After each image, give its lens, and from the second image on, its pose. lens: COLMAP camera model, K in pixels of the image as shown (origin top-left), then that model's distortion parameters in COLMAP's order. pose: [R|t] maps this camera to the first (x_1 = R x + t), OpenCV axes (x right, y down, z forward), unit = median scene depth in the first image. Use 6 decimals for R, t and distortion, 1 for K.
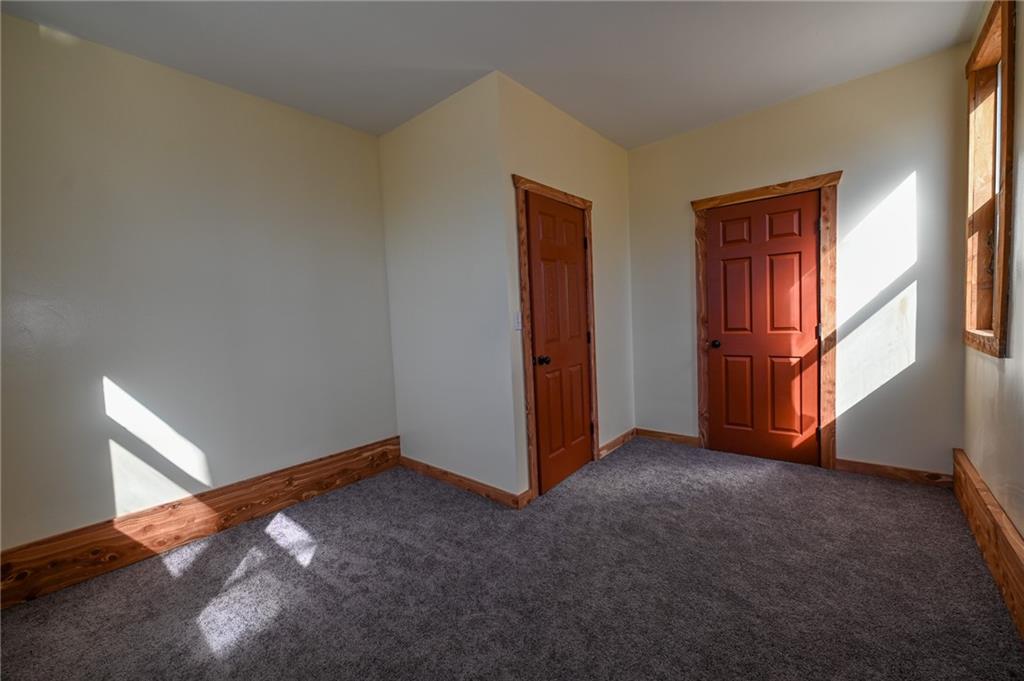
lens RADIAL K [[405.0, 0, 509.8], [0, 405.0, 333.9], [0, 0, 1]] dist [-0.008795, -0.000152]
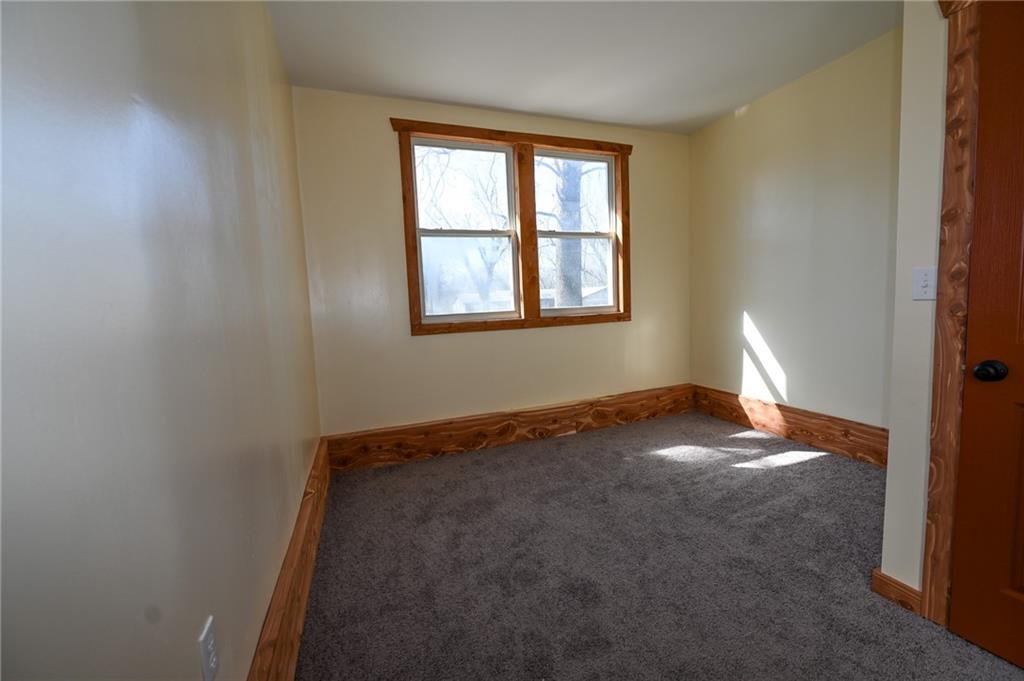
lens RADIAL K [[405.0, 0, 518.8], [0, 405.0, 331.8], [0, 0, 1]] dist [-0.008795, -0.000152]
pose [[-0.466046, 0.135266, -0.874359, 0.850233], [0.024069, 0.989817, 0.140298, -0.063924], [0.884433, 0.044341, -0.464556, 0.882872]]
